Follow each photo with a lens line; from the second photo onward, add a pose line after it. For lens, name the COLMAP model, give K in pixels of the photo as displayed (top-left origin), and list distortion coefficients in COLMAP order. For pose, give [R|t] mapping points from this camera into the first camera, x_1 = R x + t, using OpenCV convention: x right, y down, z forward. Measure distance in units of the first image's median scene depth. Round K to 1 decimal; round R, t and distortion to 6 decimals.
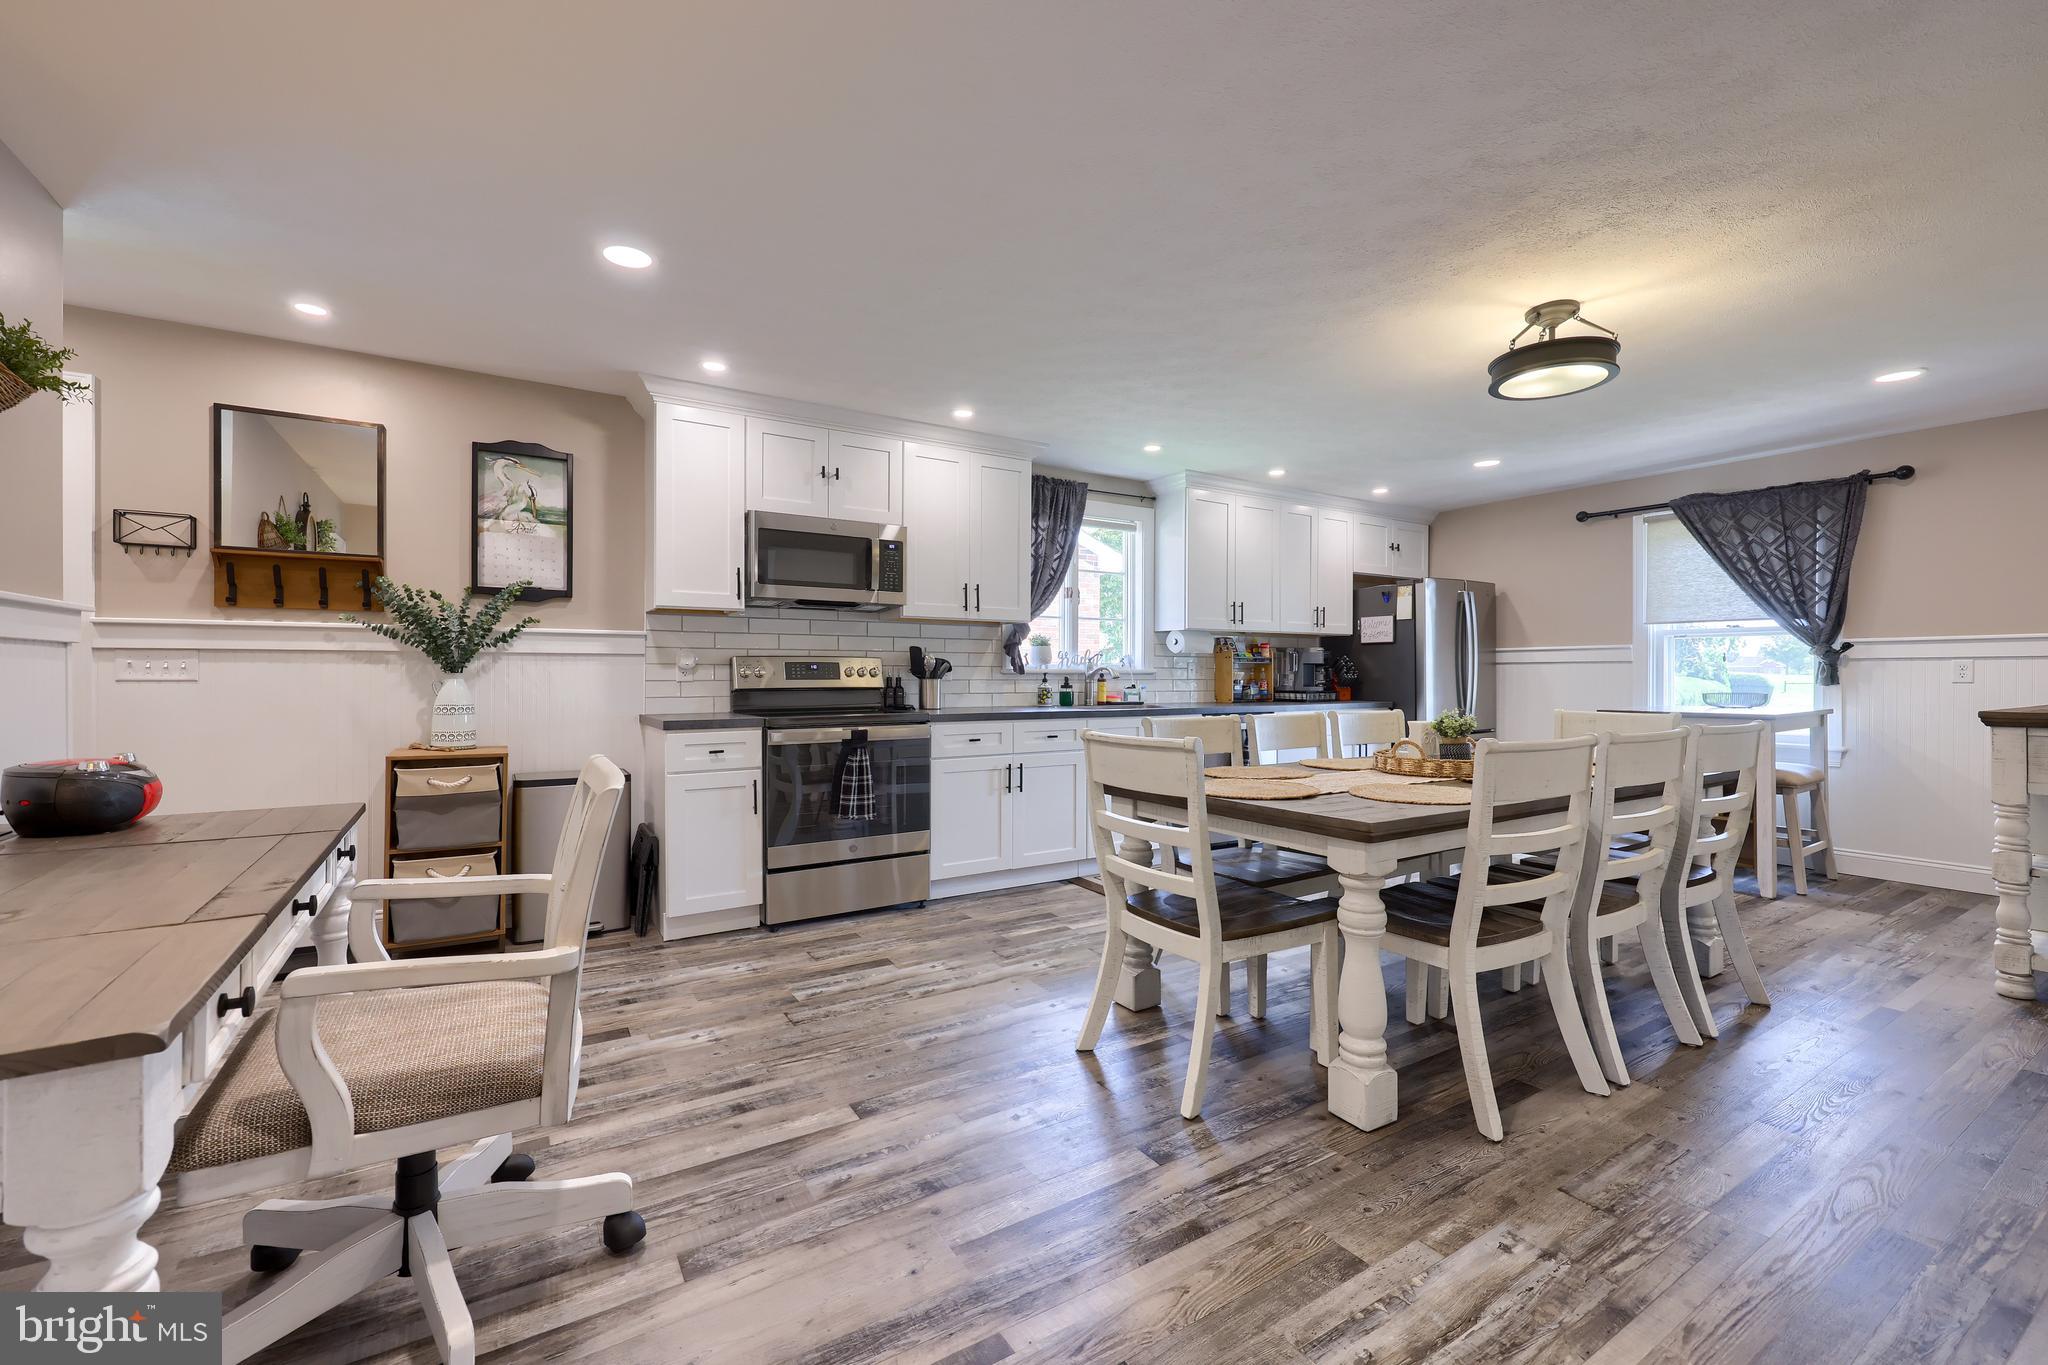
lens RADIAL K [[830.4, 0, 1038.0], [0, 830.4, 670.3], [0, 0, 1]] dist [0.001161, -0.000774]
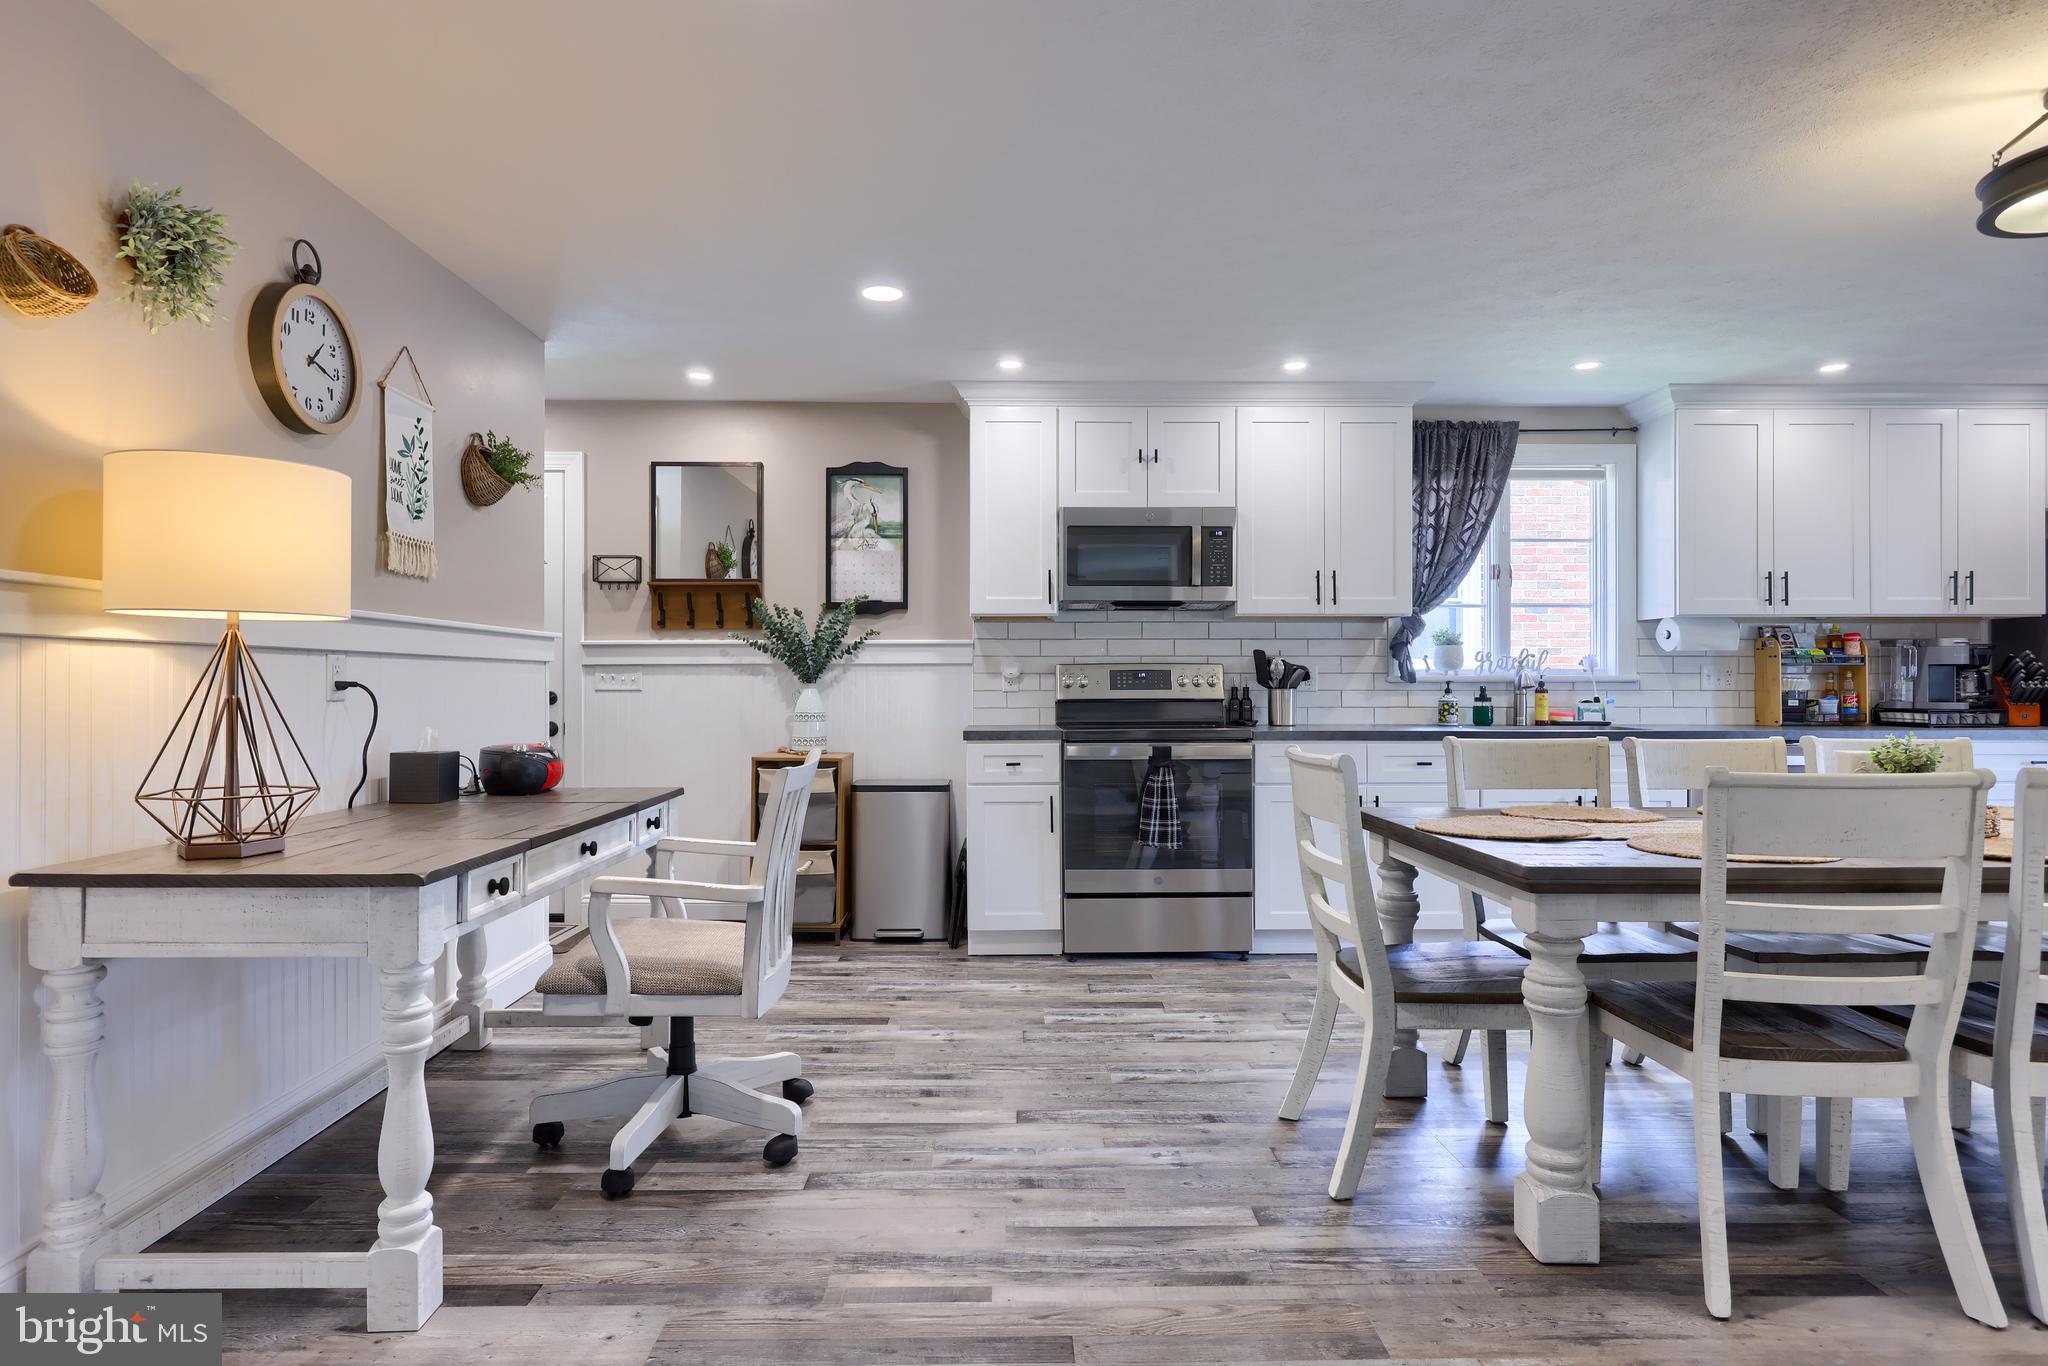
lens RADIAL K [[1111.2, 0, 1030.5], [0, 1111.2, 674.1], [0, 0, 1]] dist [-0.006788, 0.003584]
pose [[0.851231, -0.007597, -0.524737, 0.274022], [0.005004, 0.999967, -0.006359, 0.001607], [0.524768, 0.002788, 0.851241, -0.075628]]
